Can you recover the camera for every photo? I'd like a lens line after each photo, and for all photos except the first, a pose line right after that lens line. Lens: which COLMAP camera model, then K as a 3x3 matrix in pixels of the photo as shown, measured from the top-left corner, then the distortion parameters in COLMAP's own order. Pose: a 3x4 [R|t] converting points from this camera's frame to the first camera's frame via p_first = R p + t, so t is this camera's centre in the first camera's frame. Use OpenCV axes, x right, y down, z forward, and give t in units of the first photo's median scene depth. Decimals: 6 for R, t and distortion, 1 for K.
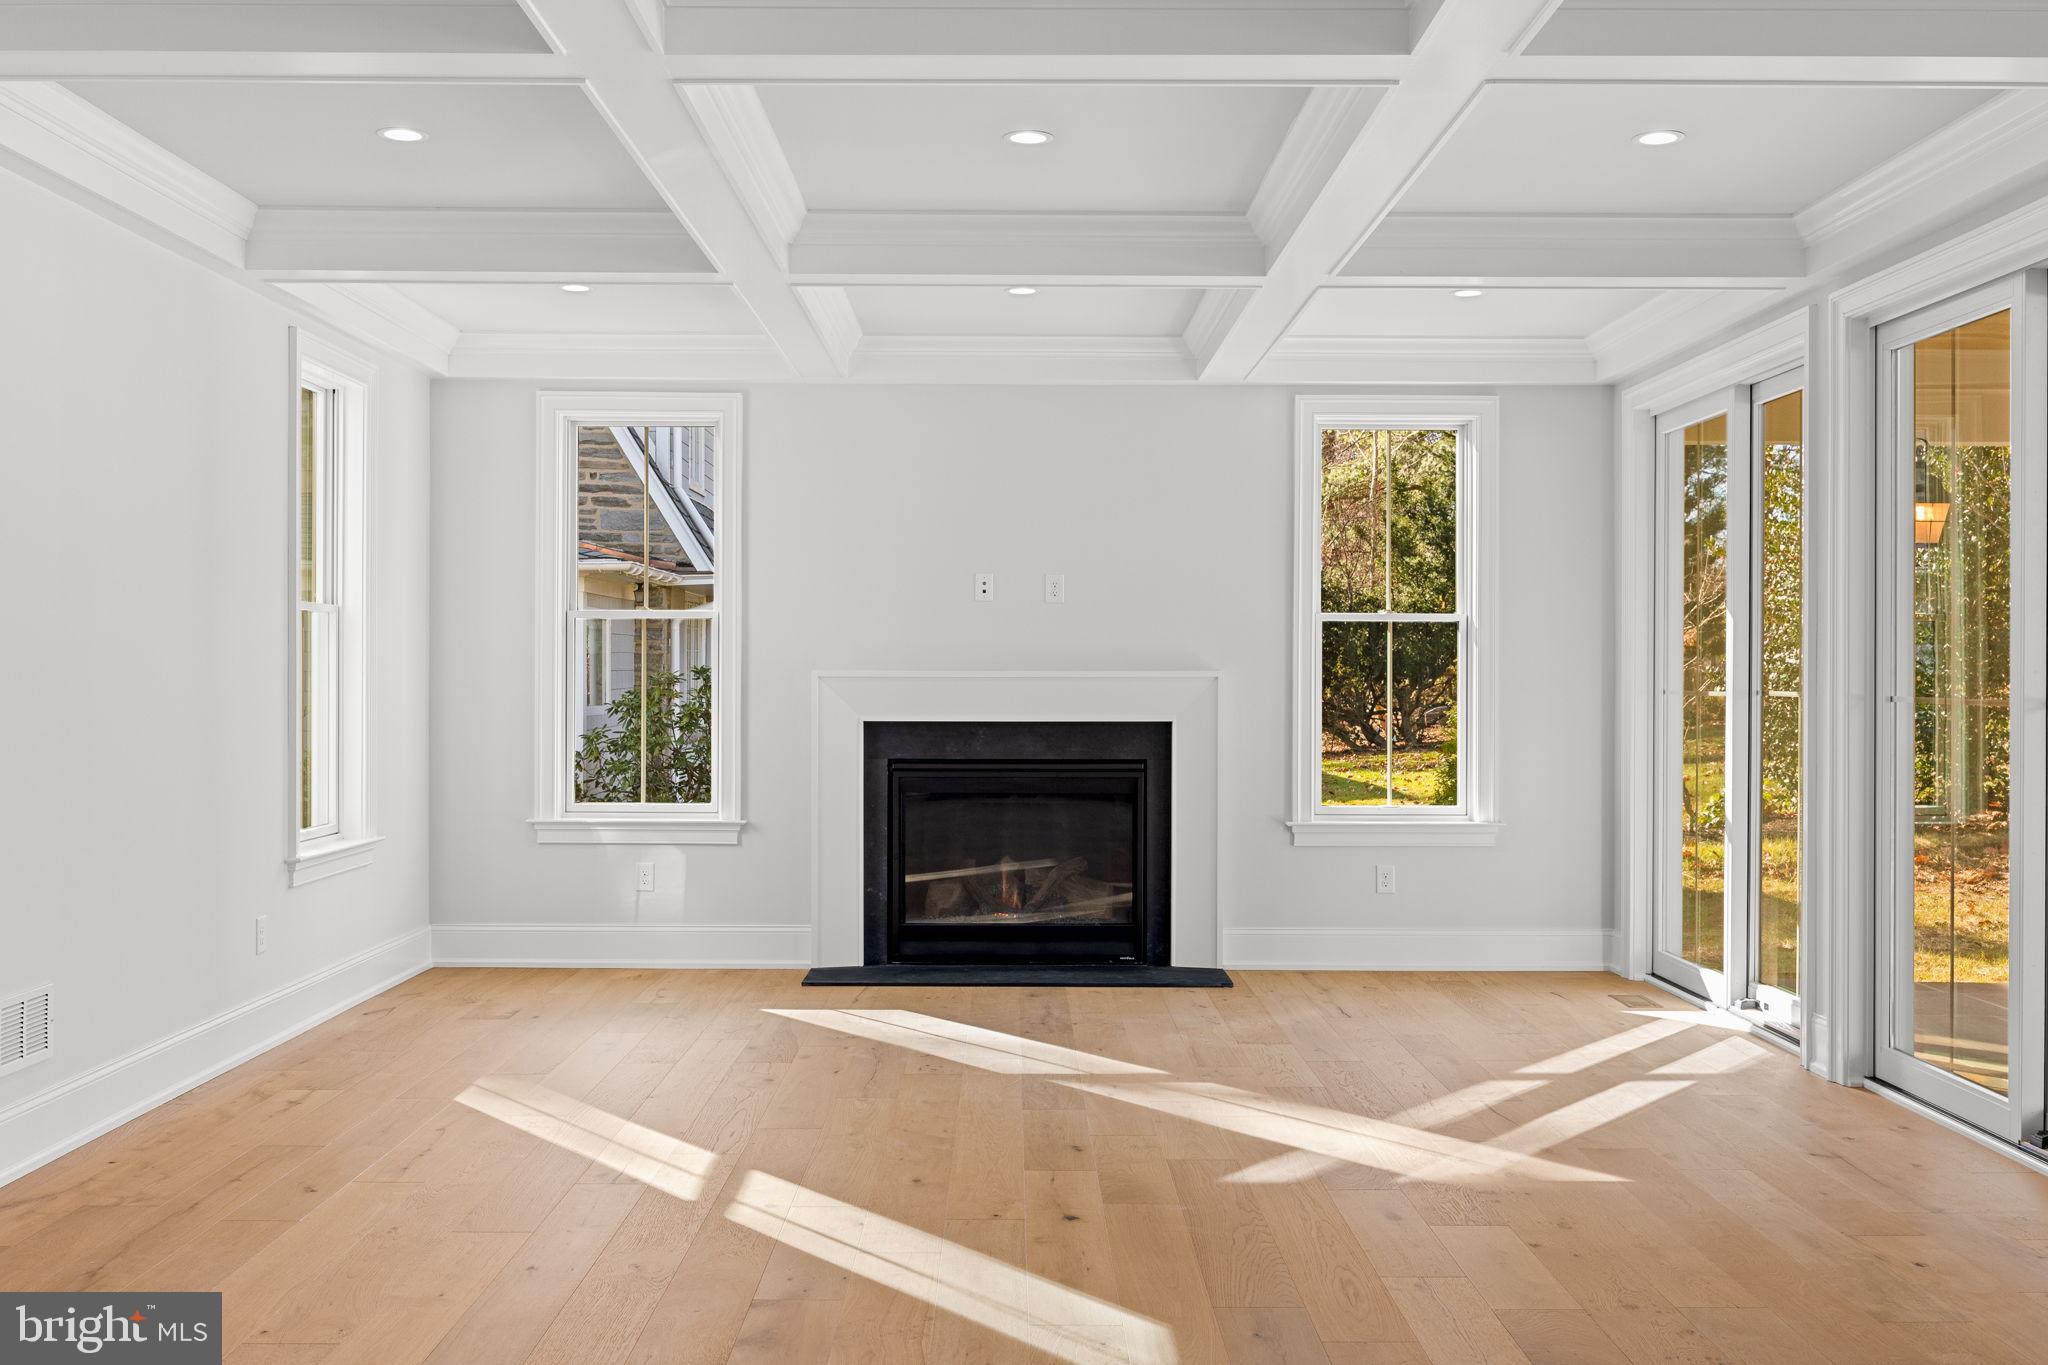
lens RADIAL K [[1965.1, 0, 1024.0], [0, 1965.1, 682.5], [0, 0, 1]] dist [-0.009523, 0.007798]
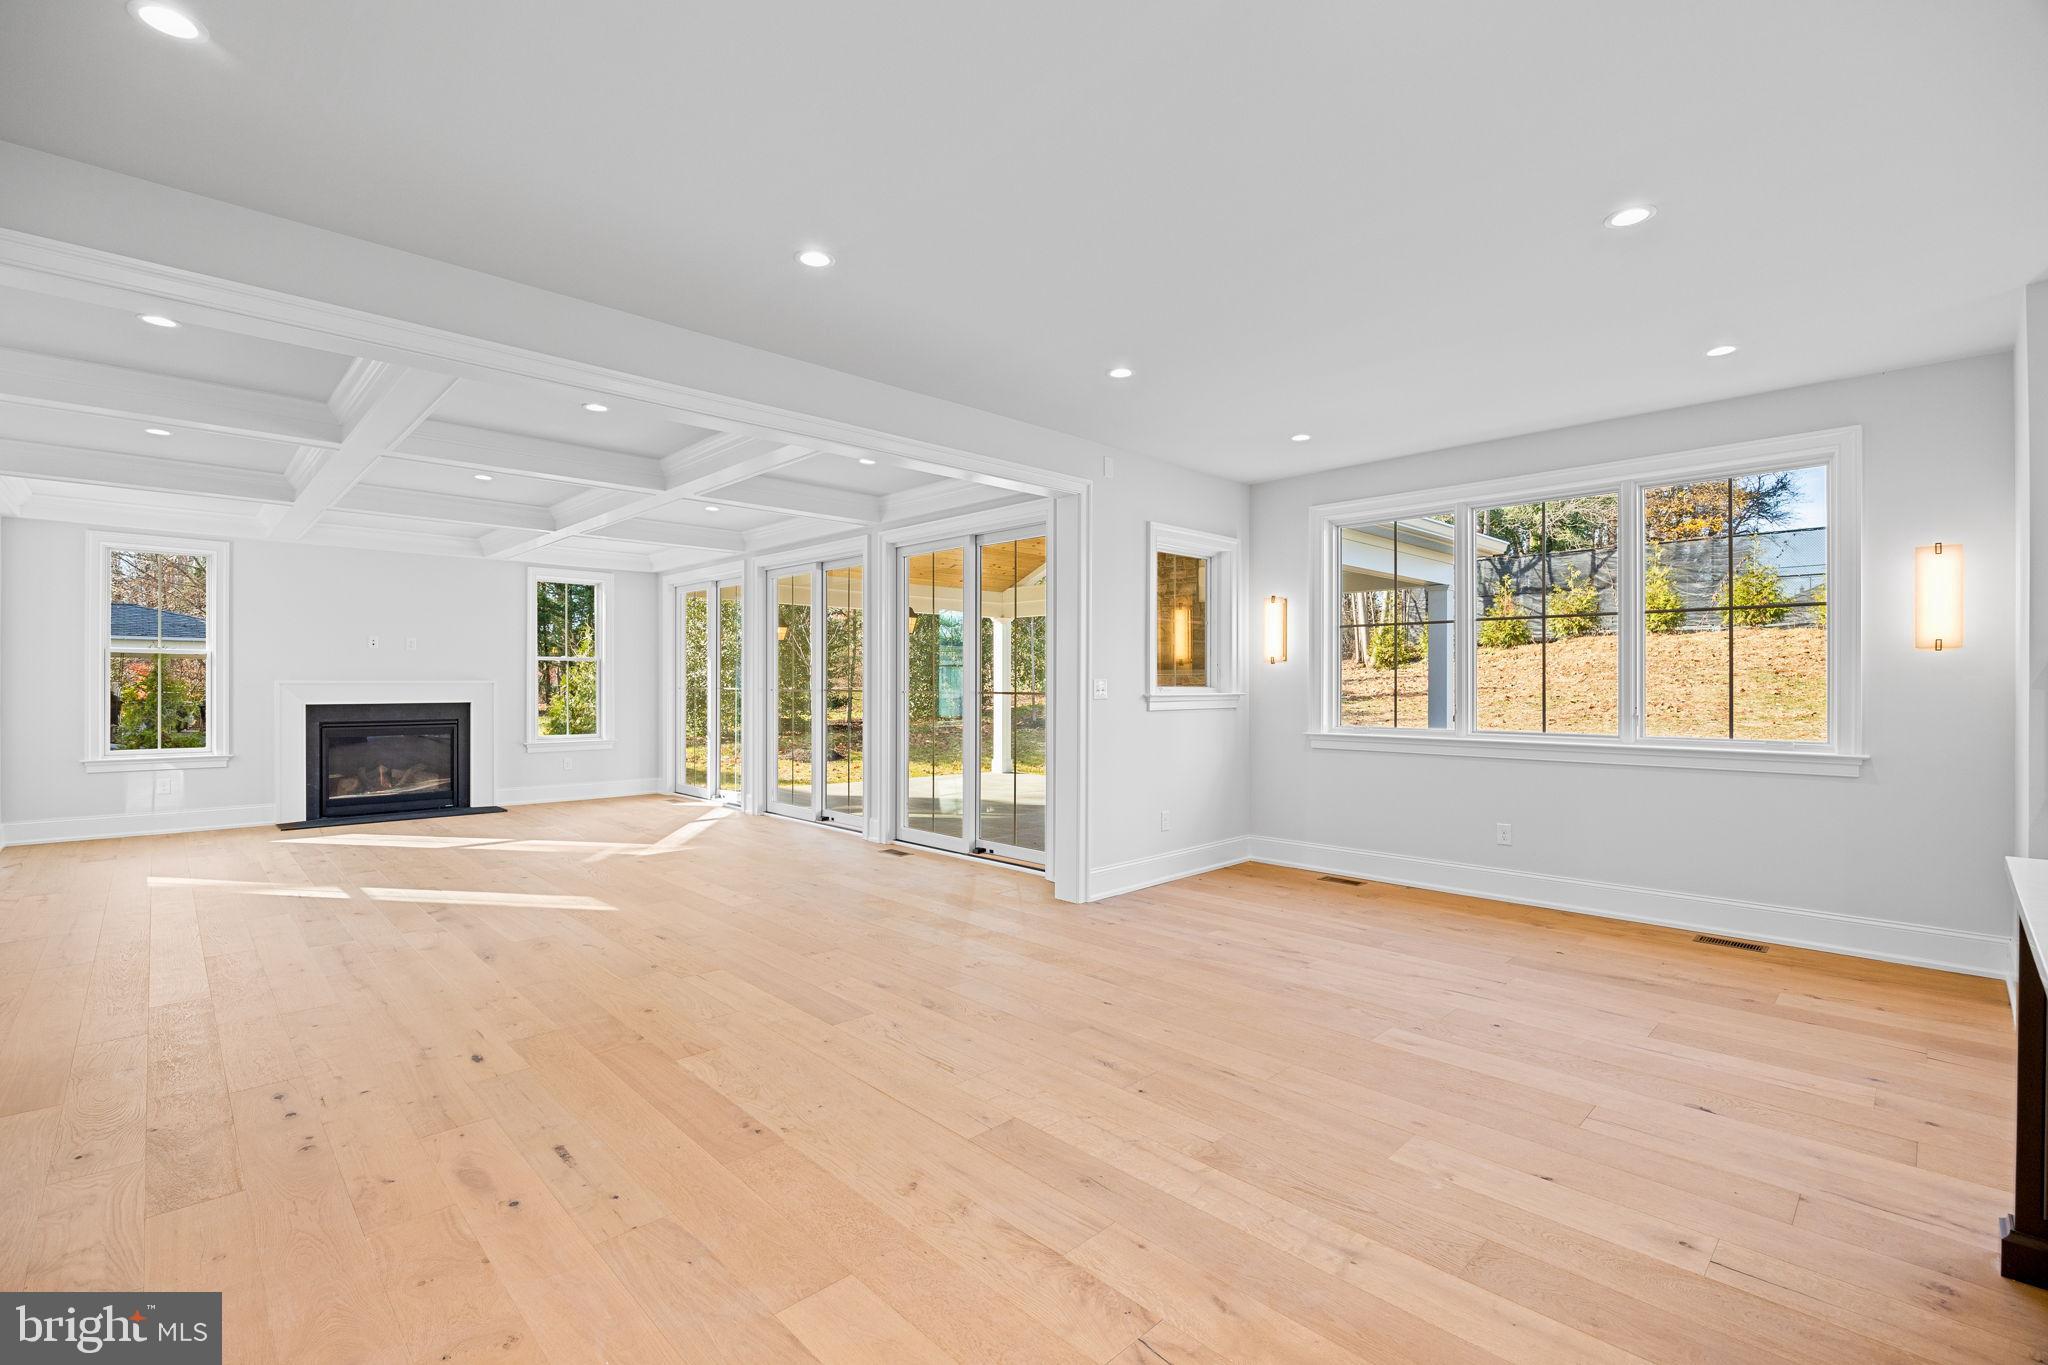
lens RADIAL K [[904.7, 0, 1017.4], [0, 904.7, 686.0], [0, 0, 1]] dist [-0.009633, -0.000075]
pose [[0.725156, -0.003777, 0.688574, -0.191679], [0.003151, 0.999993, 0.002167, 0.000139], [-0.688577, 0.000598, 0.725163, -0.225614]]
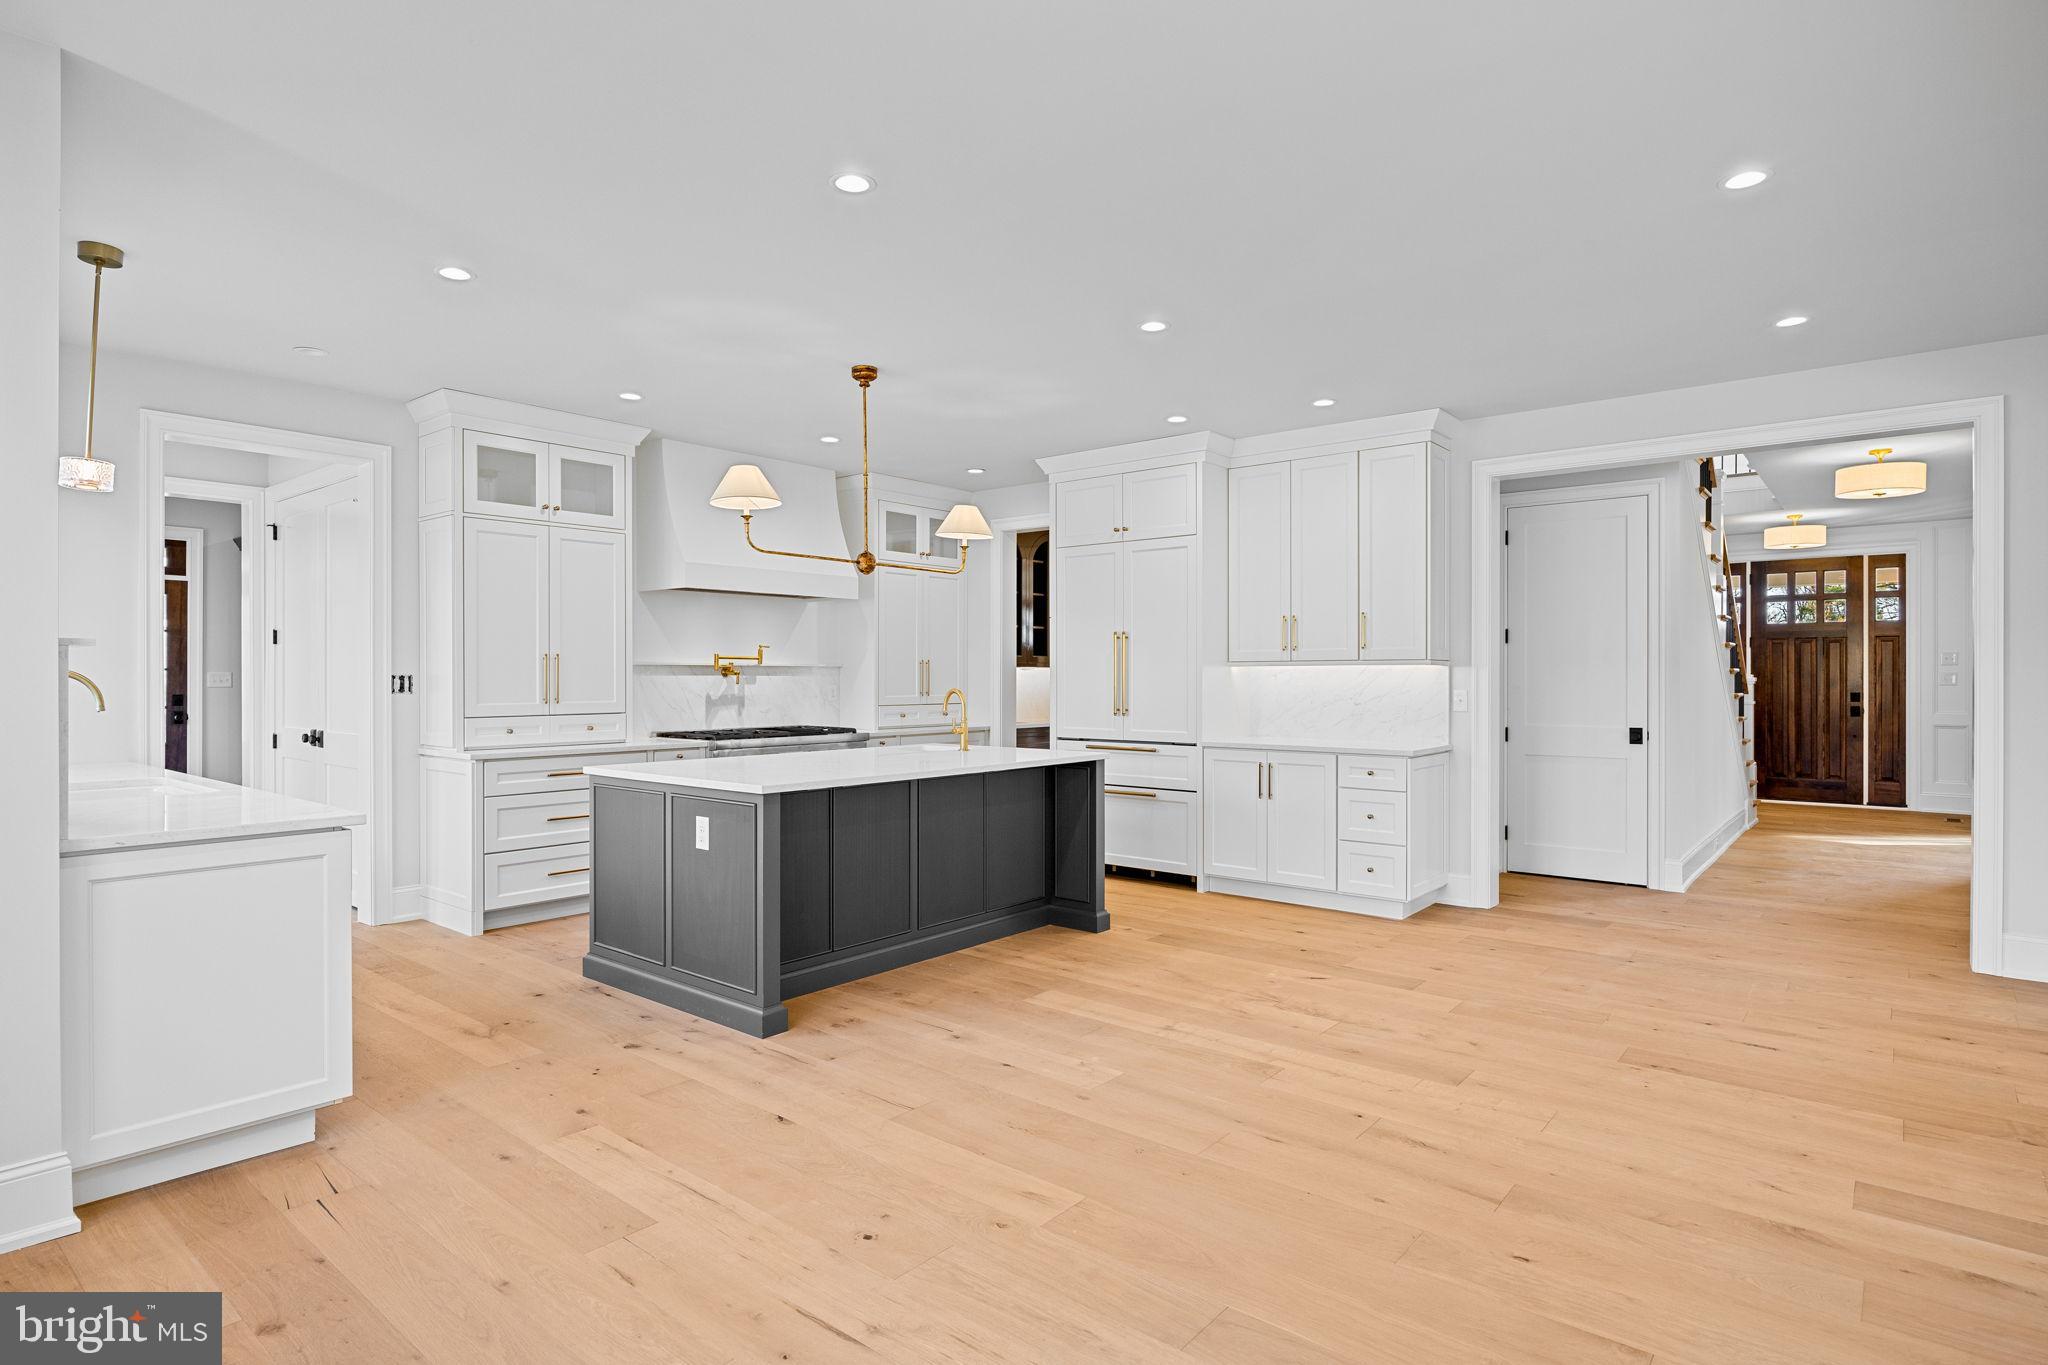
lens RADIAL K [[1056.4, 0, 1017.0], [0, 1056.4, 678.1], [0, 0, 1]] dist [-0.008478, -0.000239]
pose [[-0.648398, -0.001140, -0.761301, 0.415143], [-0.004398, 0.999988, 0.002248, 0.000264], [0.761289, 0.004806, -0.648395, 0.125166]]
